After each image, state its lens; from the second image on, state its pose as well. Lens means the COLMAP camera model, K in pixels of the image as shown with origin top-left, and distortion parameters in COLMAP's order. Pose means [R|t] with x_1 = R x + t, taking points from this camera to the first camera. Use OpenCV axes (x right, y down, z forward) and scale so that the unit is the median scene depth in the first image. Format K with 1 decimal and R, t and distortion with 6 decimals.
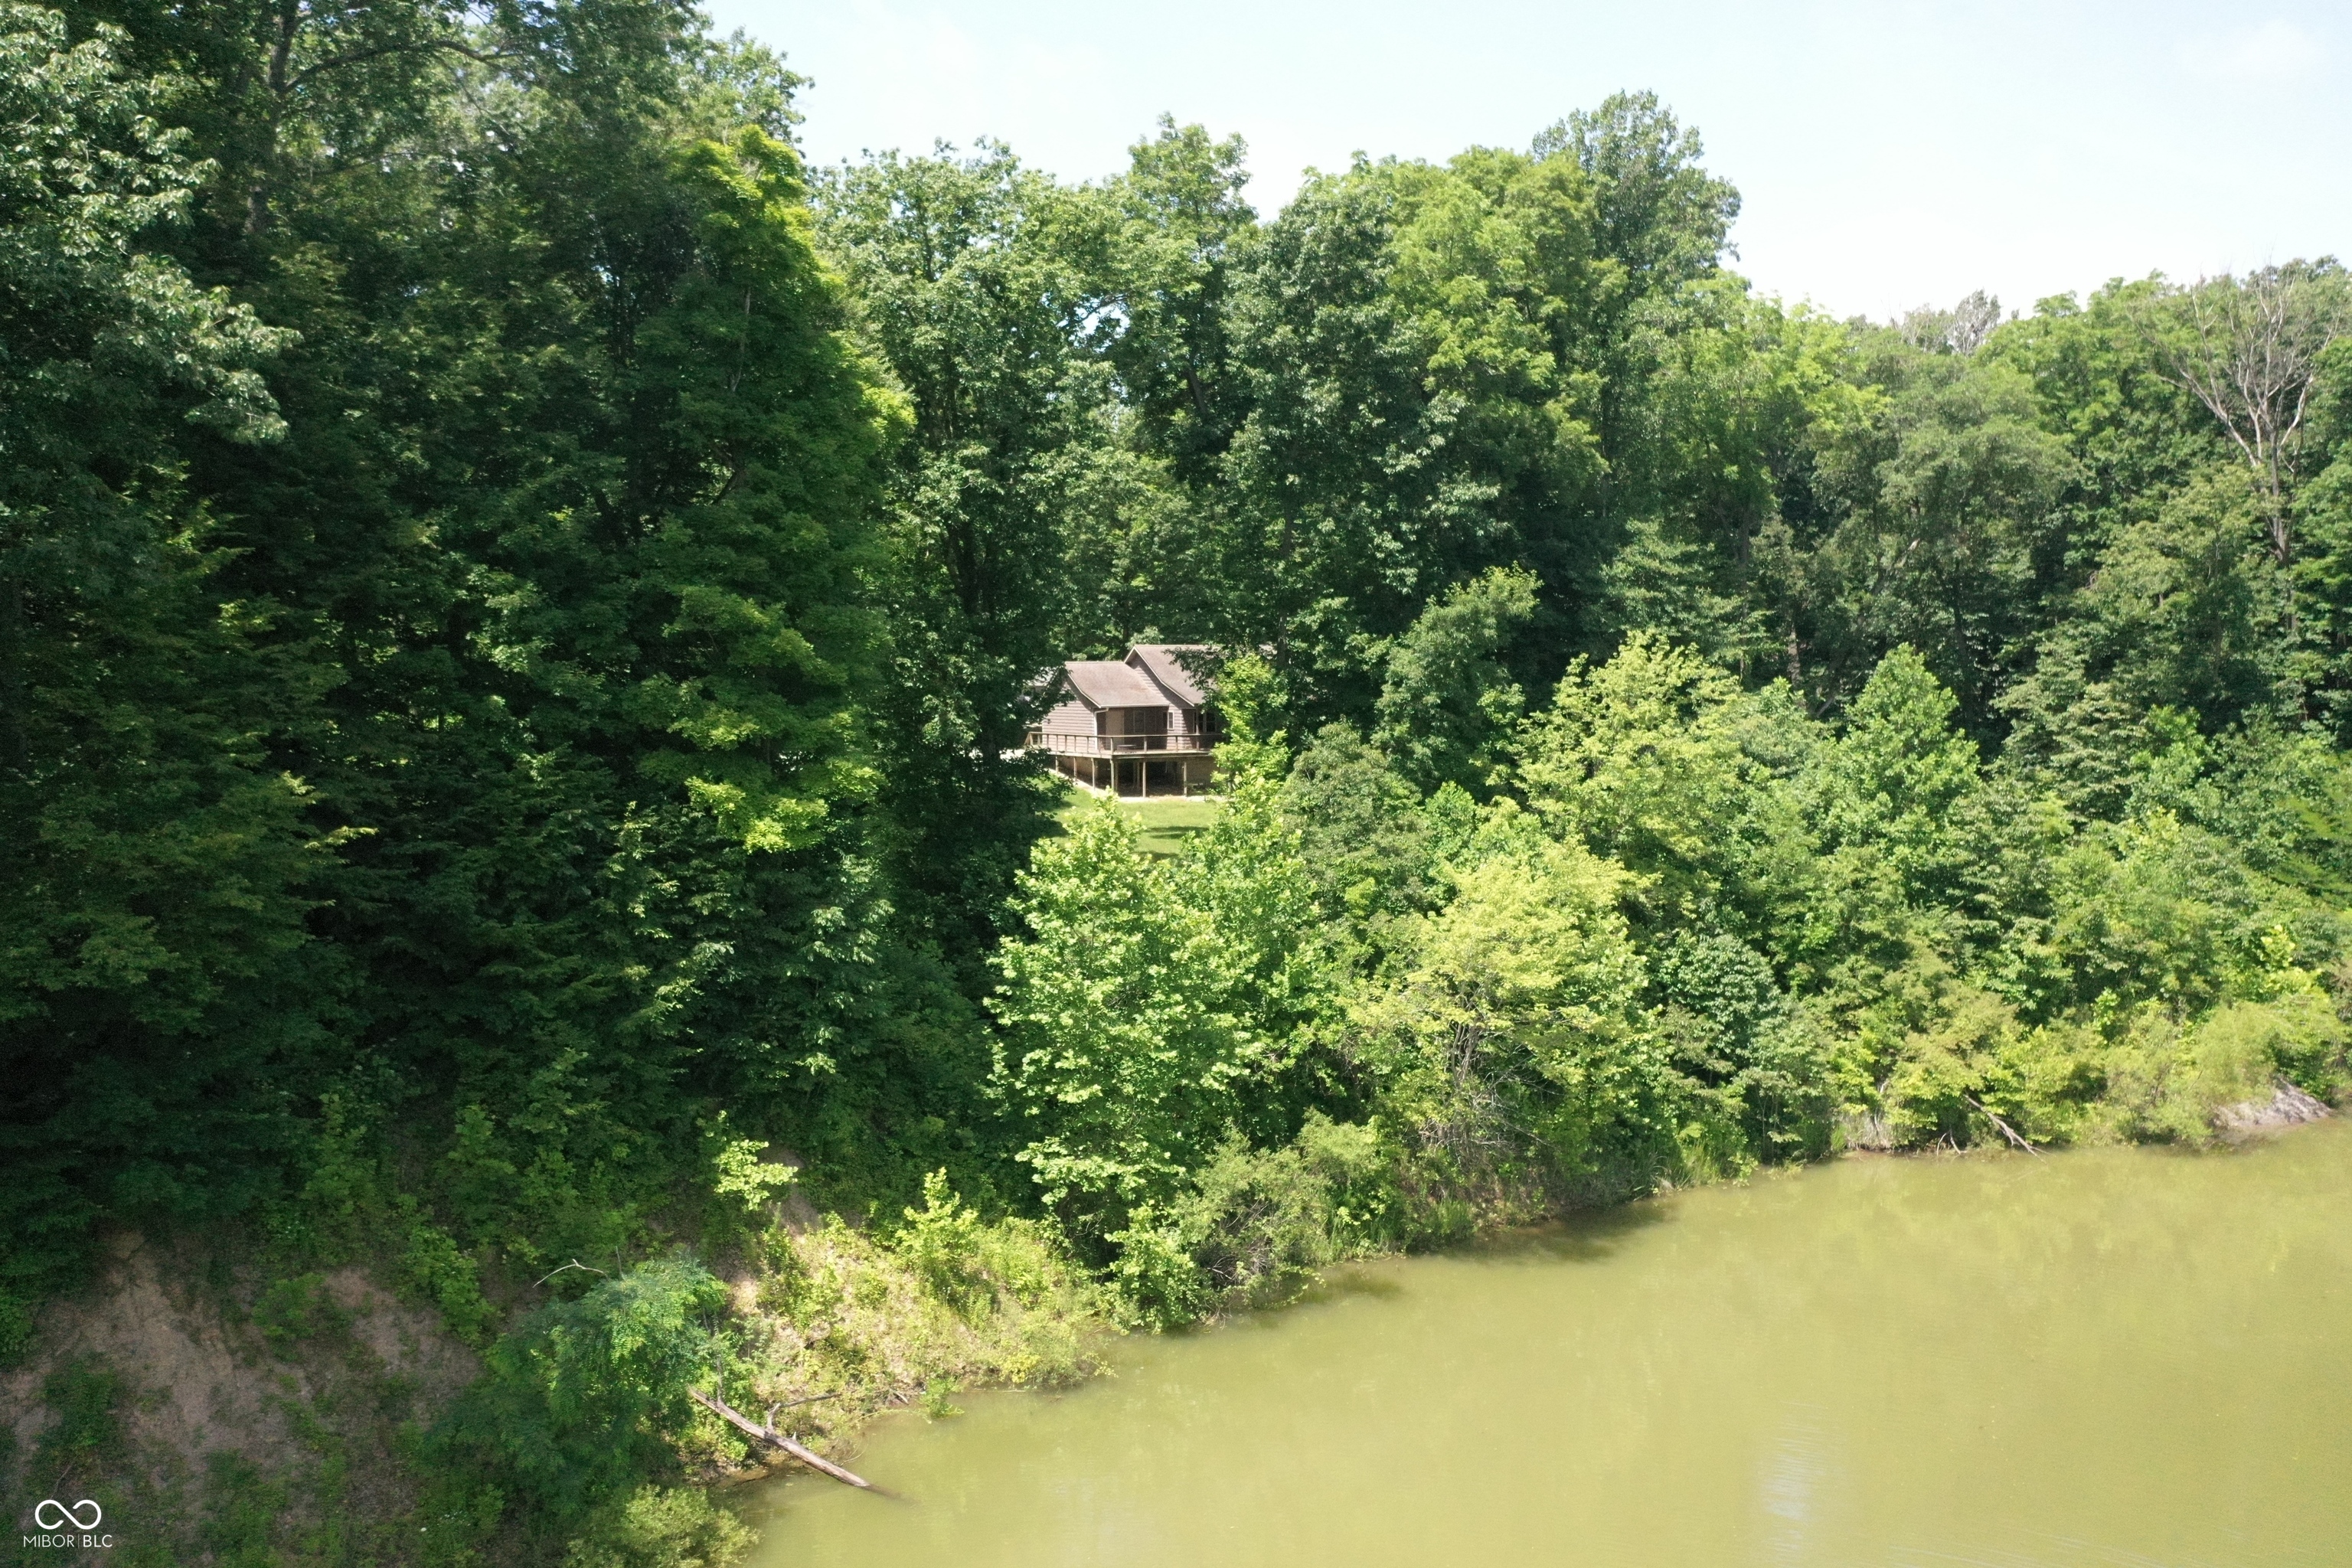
lens RADIAL K [[1883.7, 0, 1176.0], [0, 1883.7, 784.0], [0, 0, 1]] dist [0.002807, 0.000608]
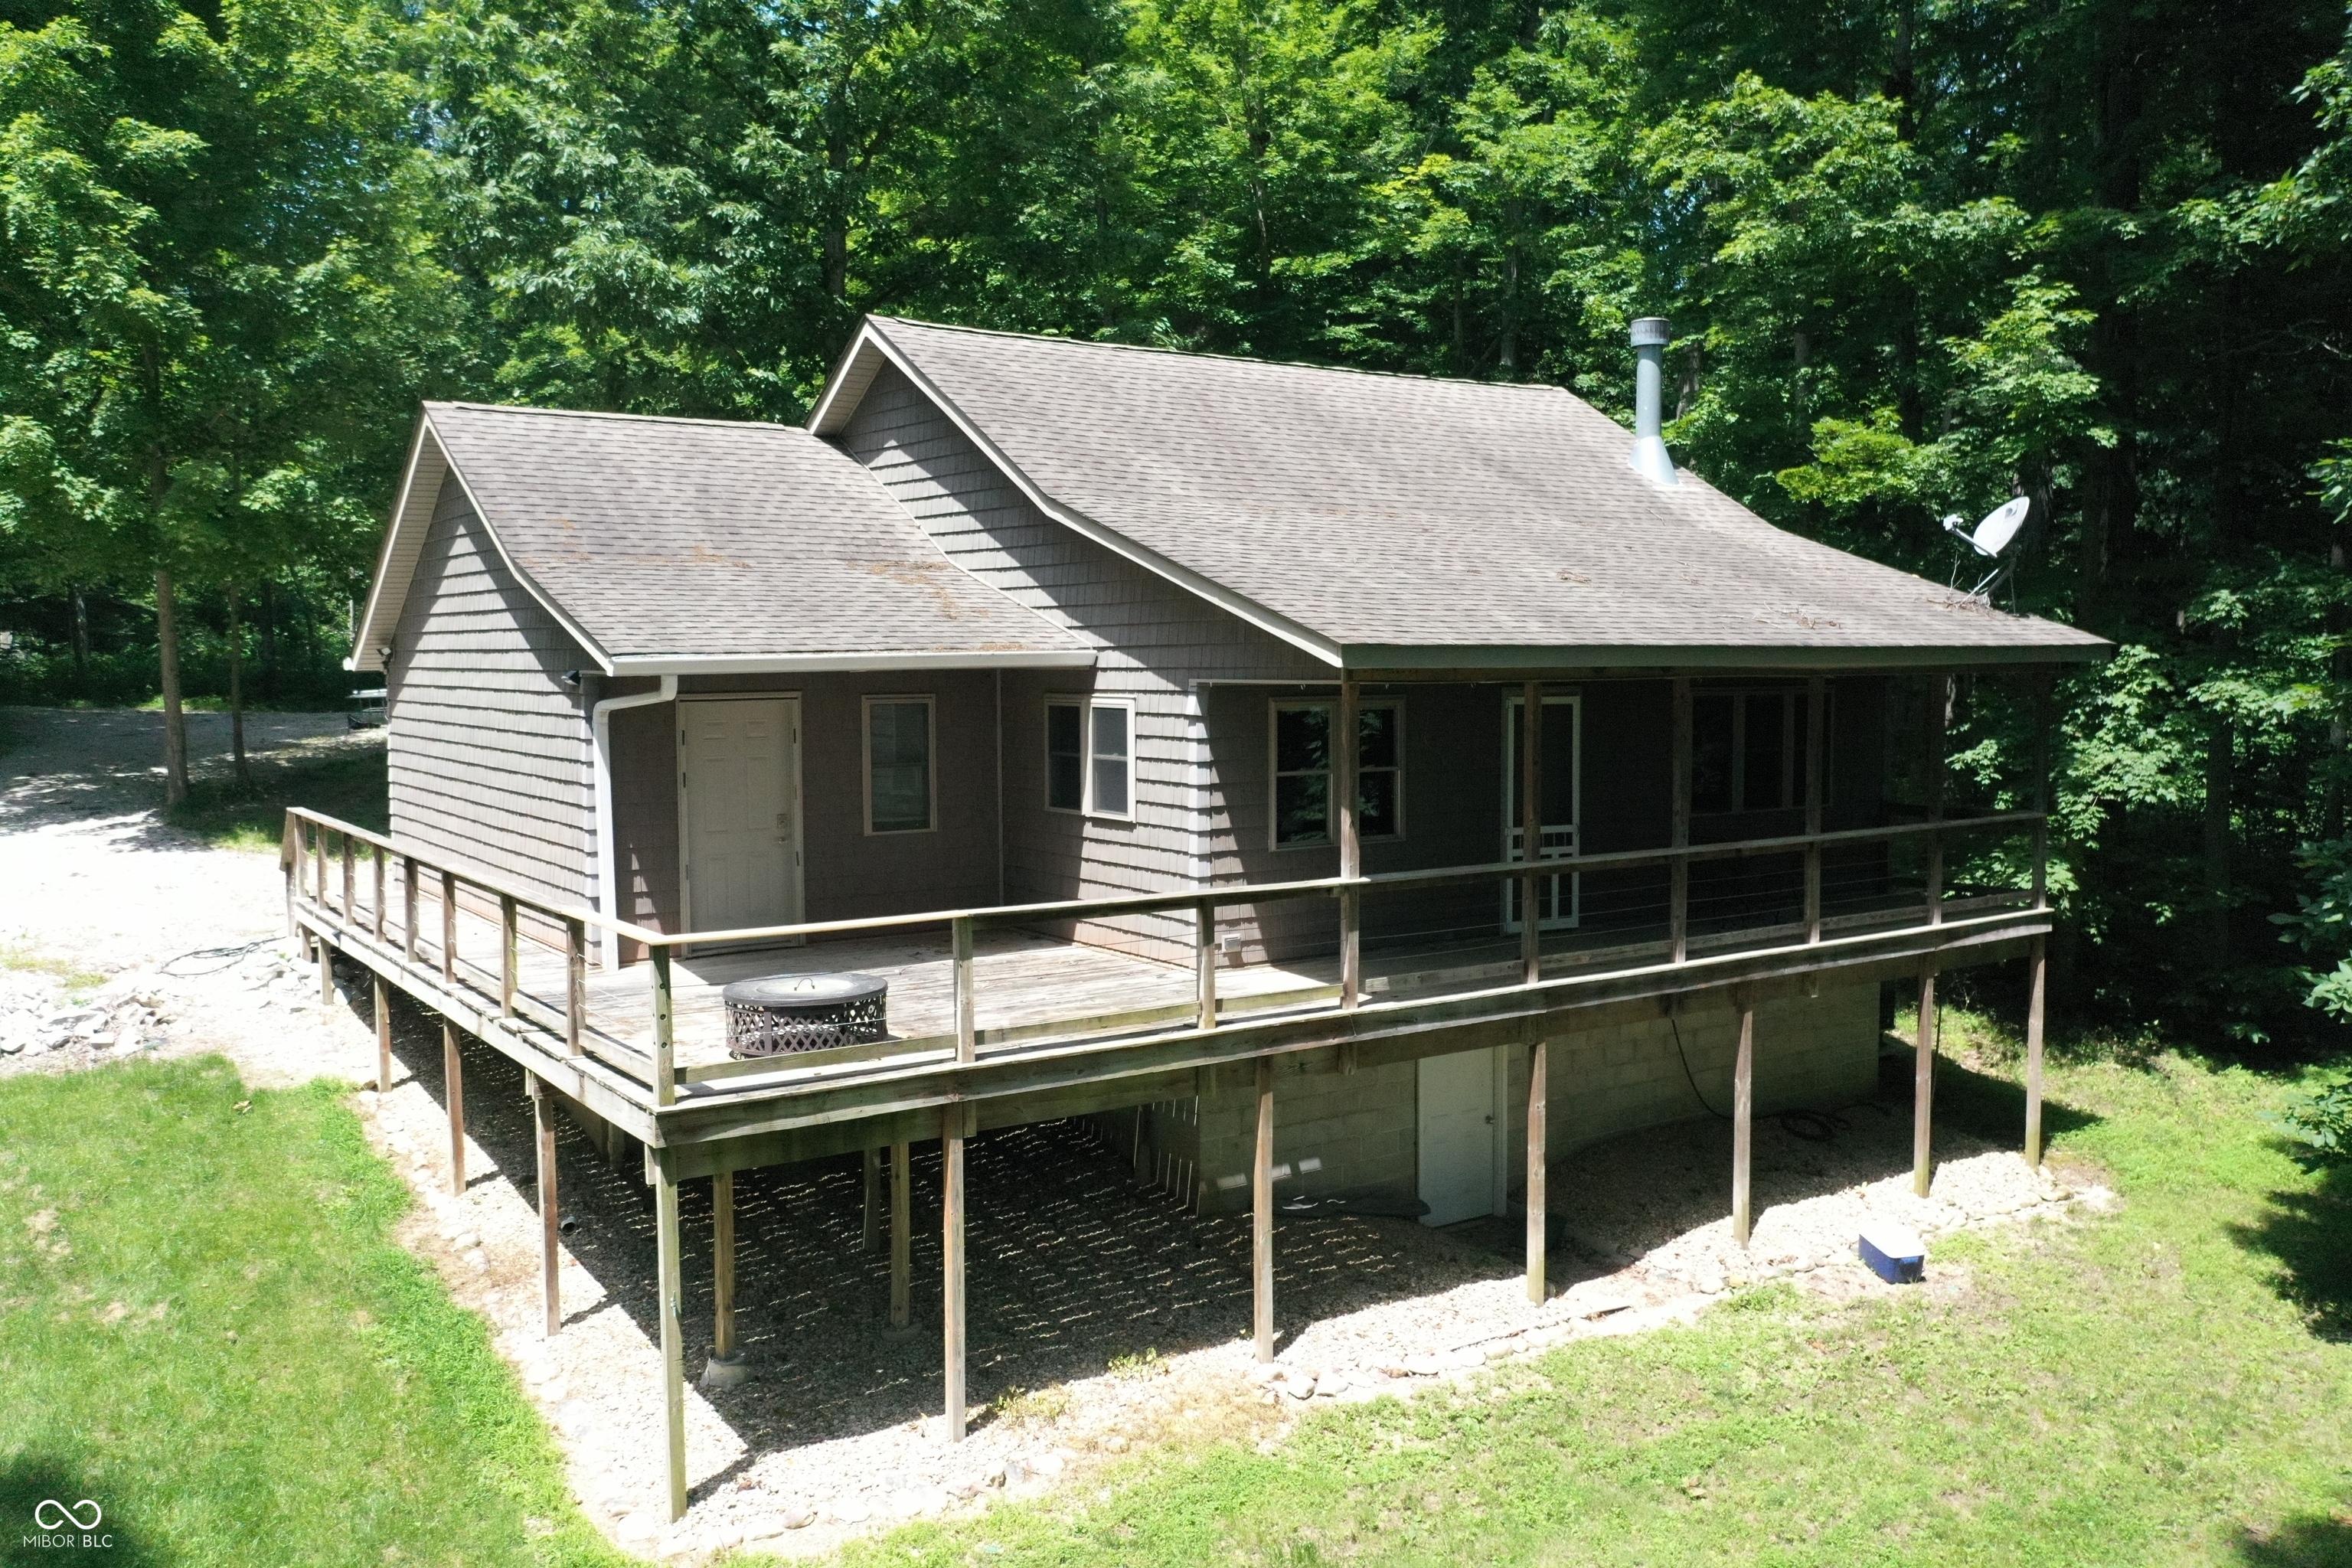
lens RADIAL K [[1883.7, 0, 1176.0], [0, 1883.7, 784.0], [0, 0, 1]] dist [0.002807, 0.000608]
pose [[0.990166, -0.002477, 0.139878, -0.033960], [0.000416, 0.999891, 0.014763, -0.061571], [-0.139899, -0.014560, 0.990059, 1.527213]]
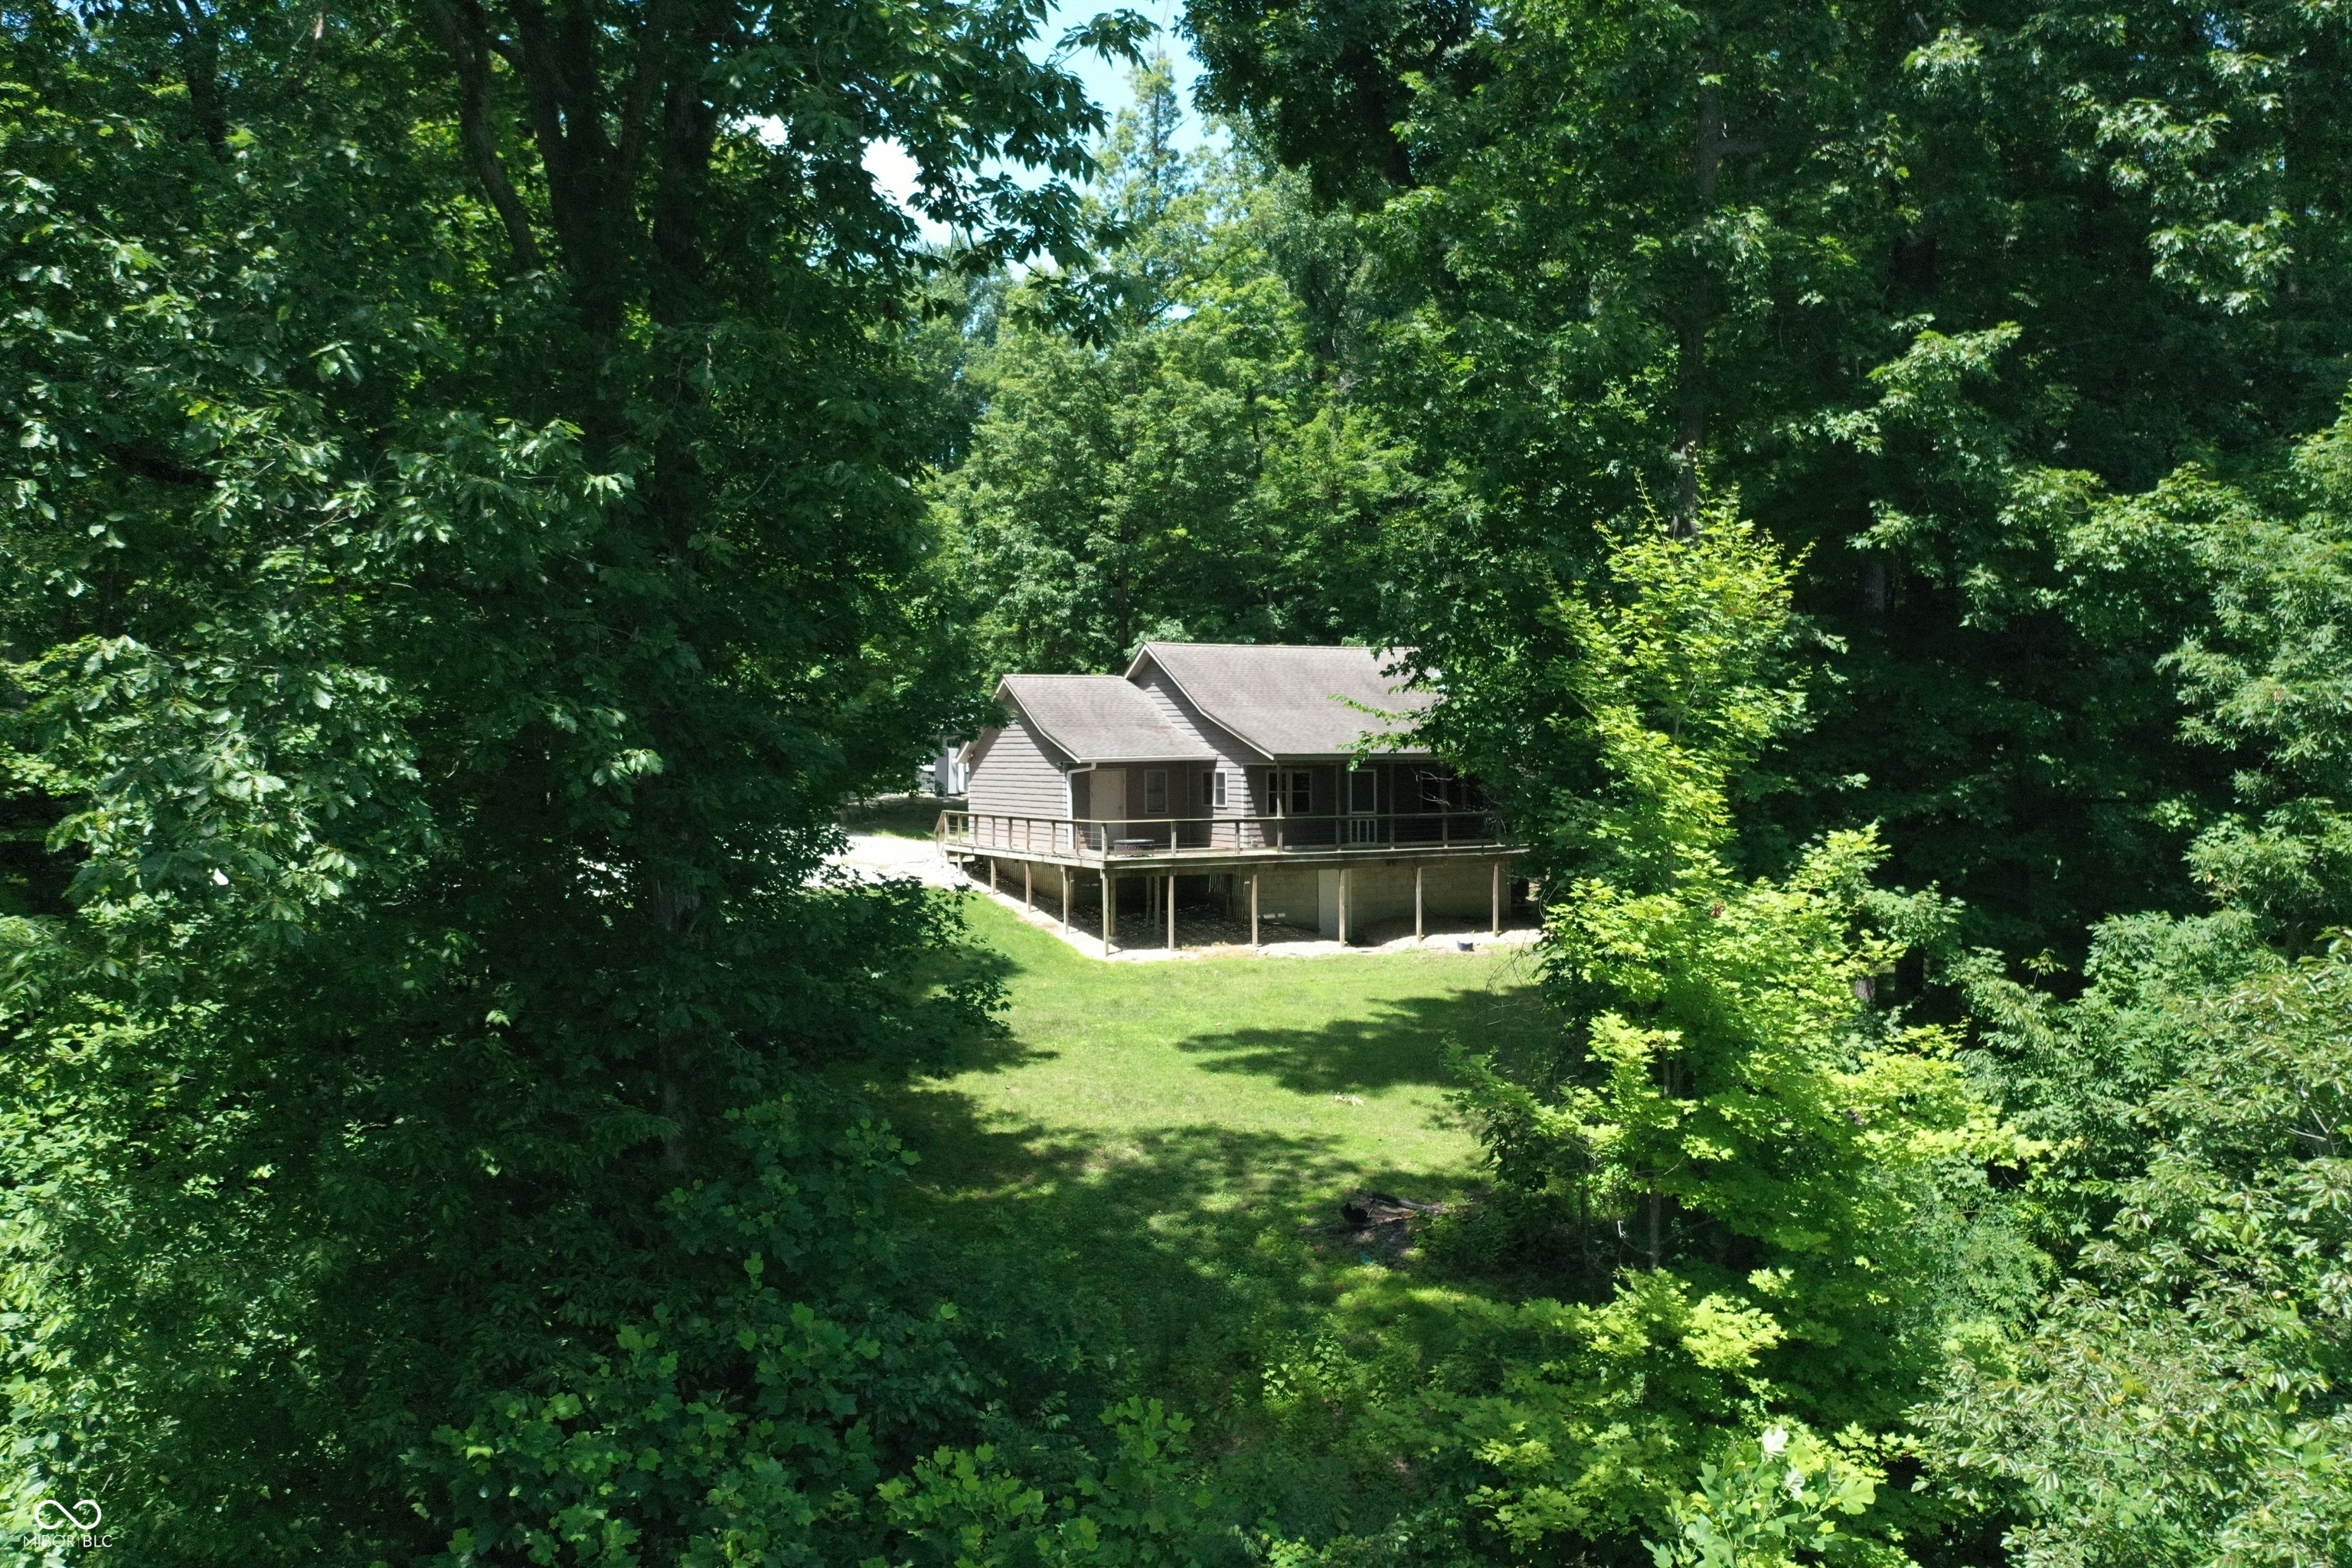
lens RADIAL K [[1883.7, 0, 1176.0], [0, 1883.7, 784.0], [0, 0, 1]] dist [0.002807, 0.000608]
pose [[0.999904, 0.002733, 0.013557, -0.038377], [-0.002229, 0.999311, -0.037037, -0.029808], [-0.013649, 0.037003, 0.999222, 0.903140]]
